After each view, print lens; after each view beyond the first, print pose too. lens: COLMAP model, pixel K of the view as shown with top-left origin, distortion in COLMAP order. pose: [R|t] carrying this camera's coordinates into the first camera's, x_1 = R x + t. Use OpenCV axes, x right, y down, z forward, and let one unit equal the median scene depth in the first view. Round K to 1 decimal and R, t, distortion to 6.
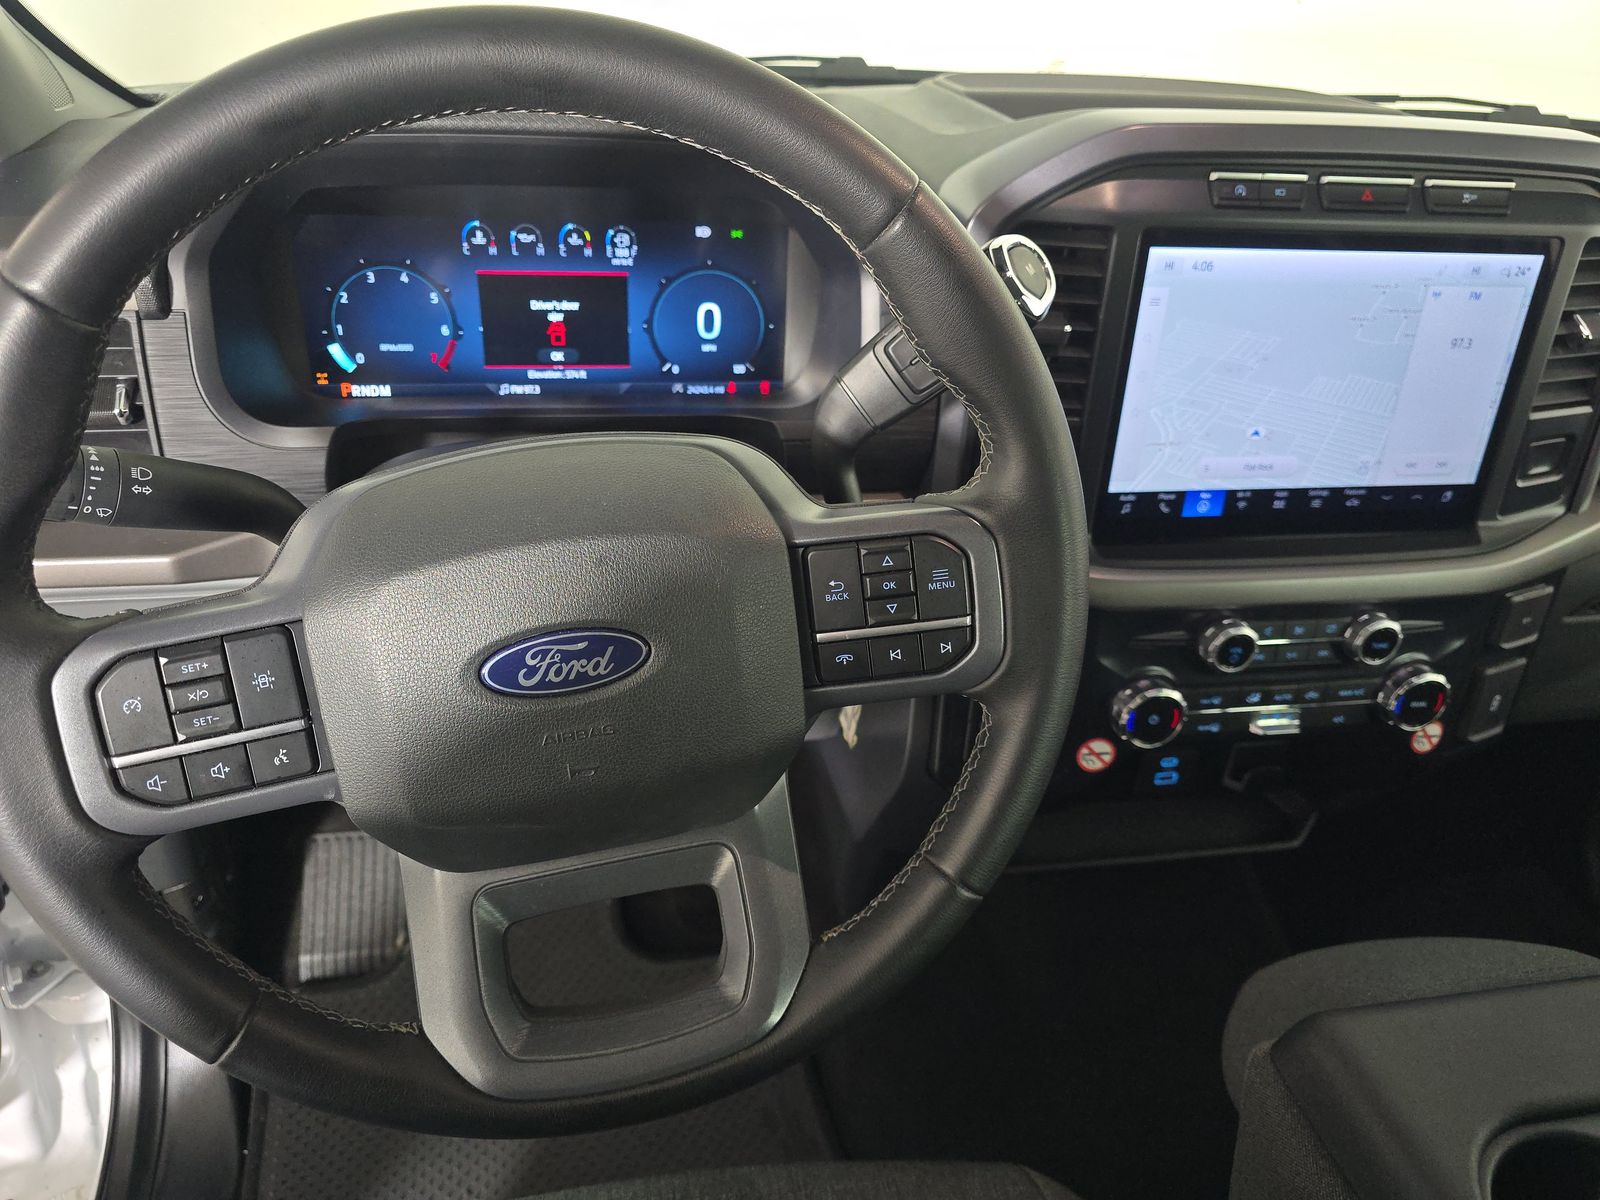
lens RADIAL K [[1101.2, 0, 800.0], [0, 1101.2, 600.0], [0, 0, 1]] dist [0.045876, -0.042558]
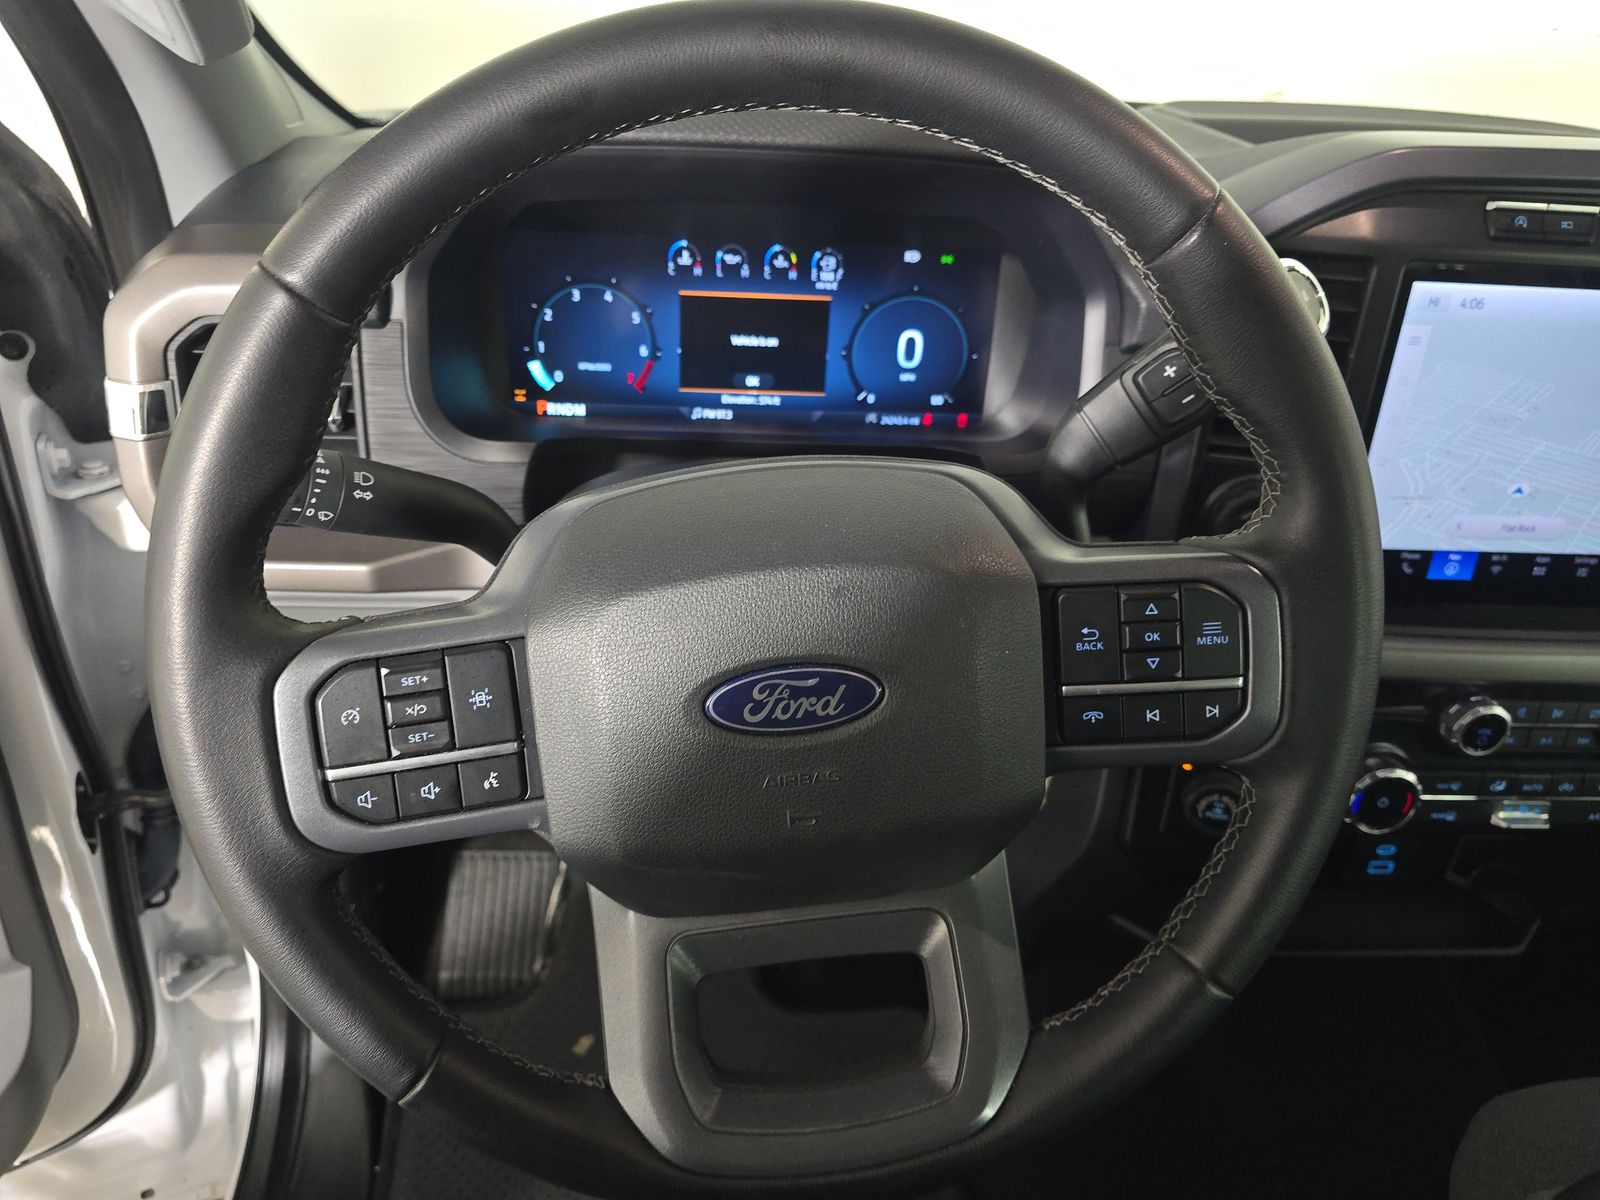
lens RADIAL K [[1101.2, 0, 800.0], [0, 1101.2, 600.0], [0, 0, 1]] dist [0.045876, -0.042558]
pose [[0.992859, 0.054751, -0.105988, -0.069335], [-0.058635, 0.997704, -0.033884, 0.002645], [0.103889, 0.039857, 0.993790, 0.050717]]
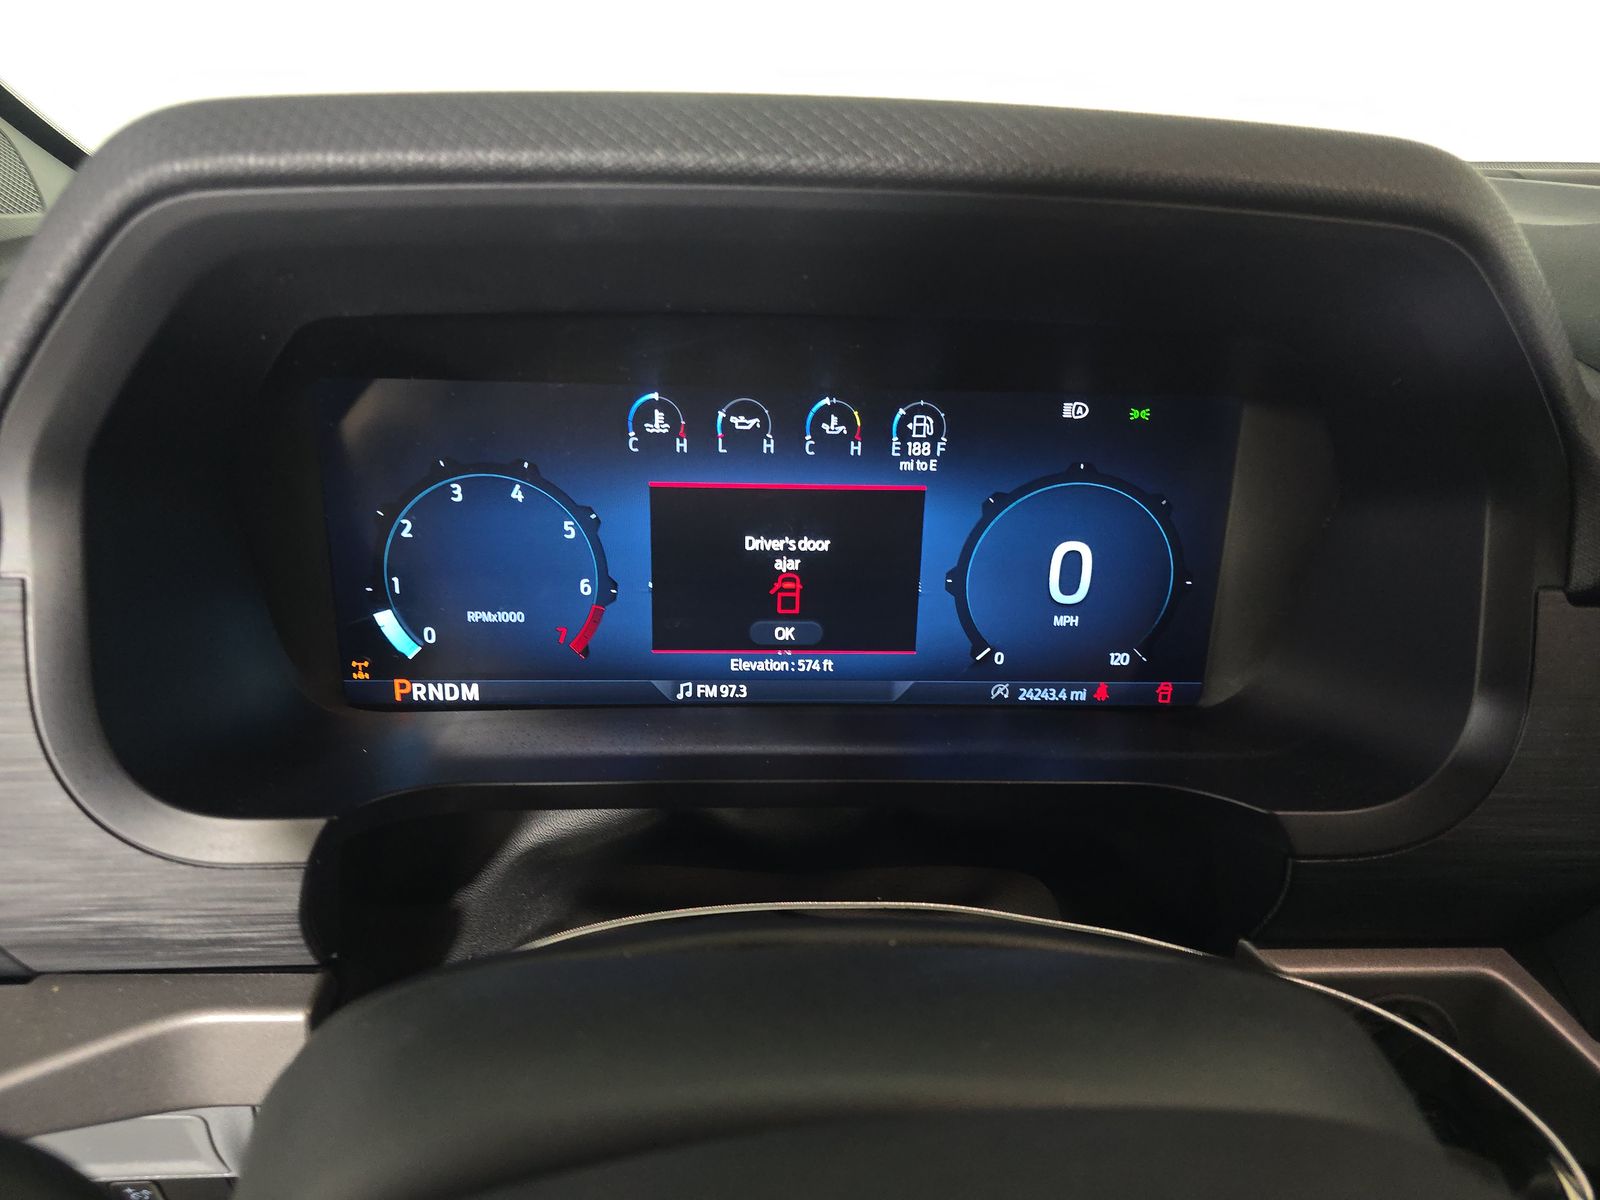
lens RADIAL K [[1076.6, 0, 800.0], [0, 1076.6, 600.0], [0, 0, 1]] dist [0.121719, -0.130673]
pose [[0.990846, 0.024657, -0.132726, -0.153352], [-0.043949, 0.988536, -0.144448, -0.173227], [0.127643, 0.148959, 0.980570, 0.520662]]
